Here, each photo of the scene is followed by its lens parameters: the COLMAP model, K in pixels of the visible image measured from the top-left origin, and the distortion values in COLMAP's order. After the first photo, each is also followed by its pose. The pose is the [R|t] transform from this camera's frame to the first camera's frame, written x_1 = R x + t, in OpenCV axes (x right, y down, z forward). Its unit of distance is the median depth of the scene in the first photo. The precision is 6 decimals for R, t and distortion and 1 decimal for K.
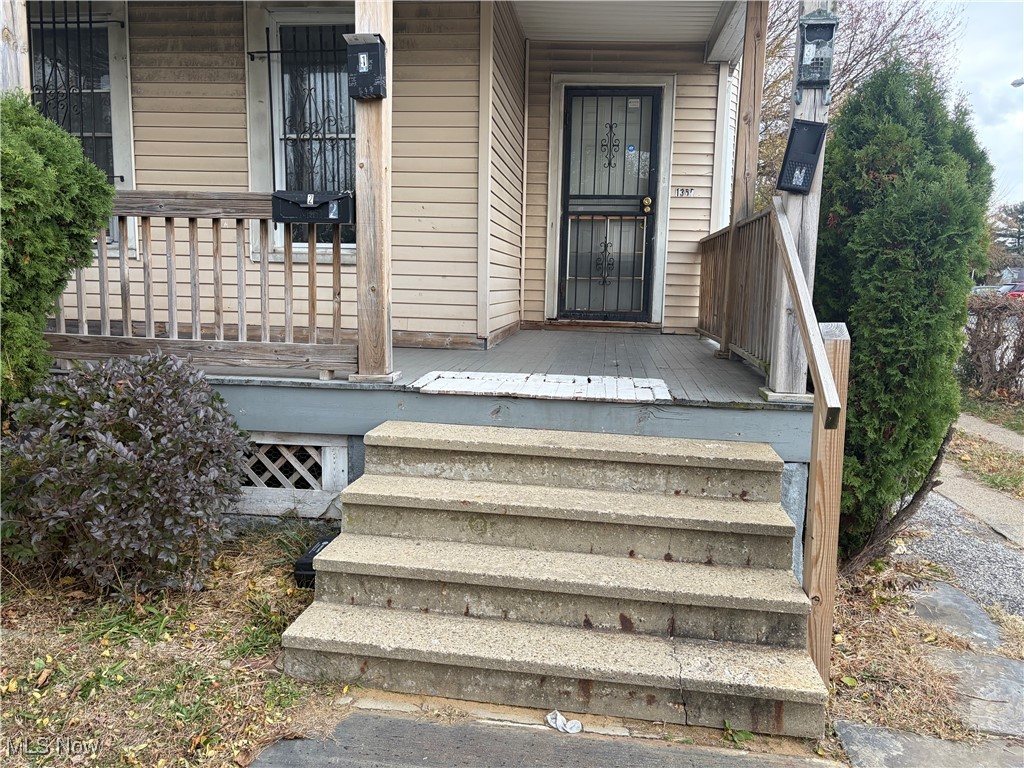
lens RADIAL K [[777.5, 0, 512.0], [0, 777.5, 380.5], [0, 0, 1]] dist [0.032668, -0.008583]
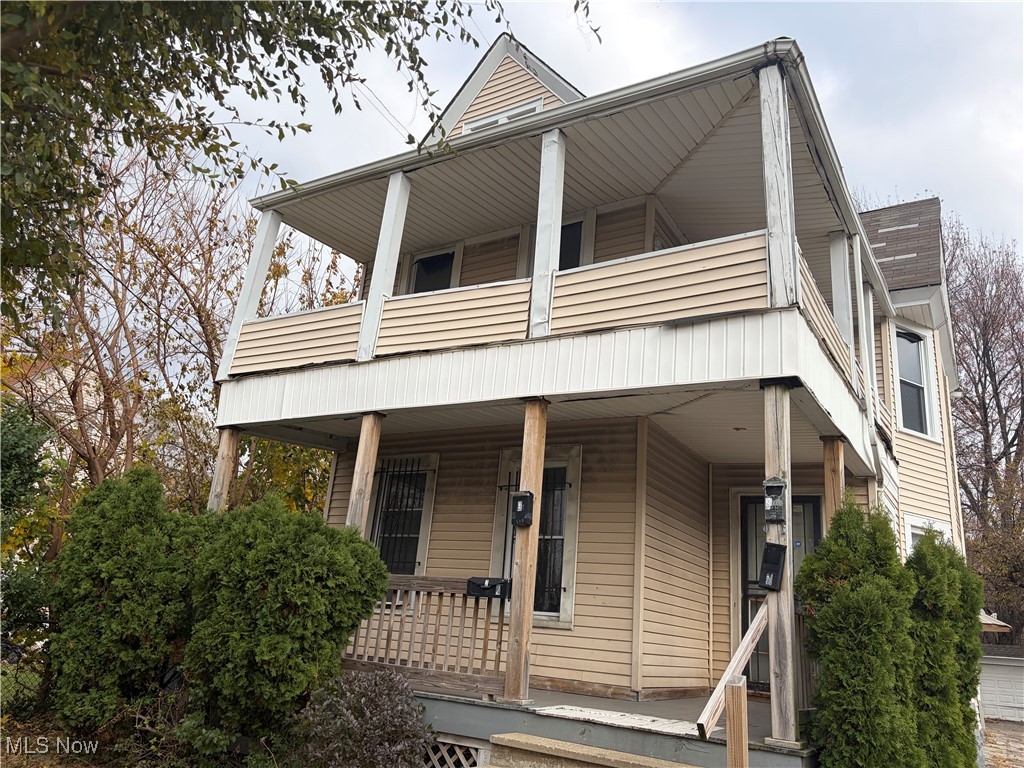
lens RADIAL K [[777.5, 0, 508.5], [0, 777.5, 385.0], [0, 0, 1]] dist [0.032668, -0.008583]
pose [[0.911918, -0.072636, -0.403893, 0.480920], [-0.114511, 0.900077, -0.420415, 0.083133], [0.394072, 0.429634, 0.812479, -0.521555]]
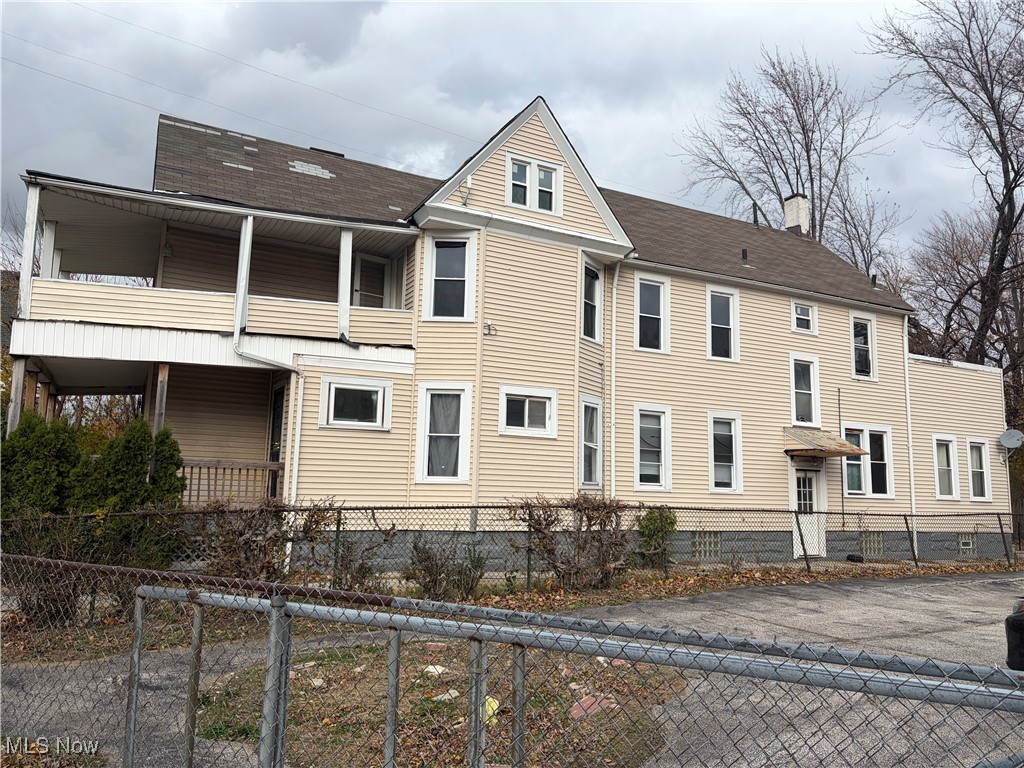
lens RADIAL K [[777.5, 0, 517.8], [0, 777.5, 400.6], [0, 0, 1]] dist [0.032668, -0.008583]
pose [[0.563231, -0.111723, -0.818712, 3.938865], [-0.115118, 0.970545, -0.211637, 0.009045], [0.818241, 0.213449, 0.533779, 0.828802]]
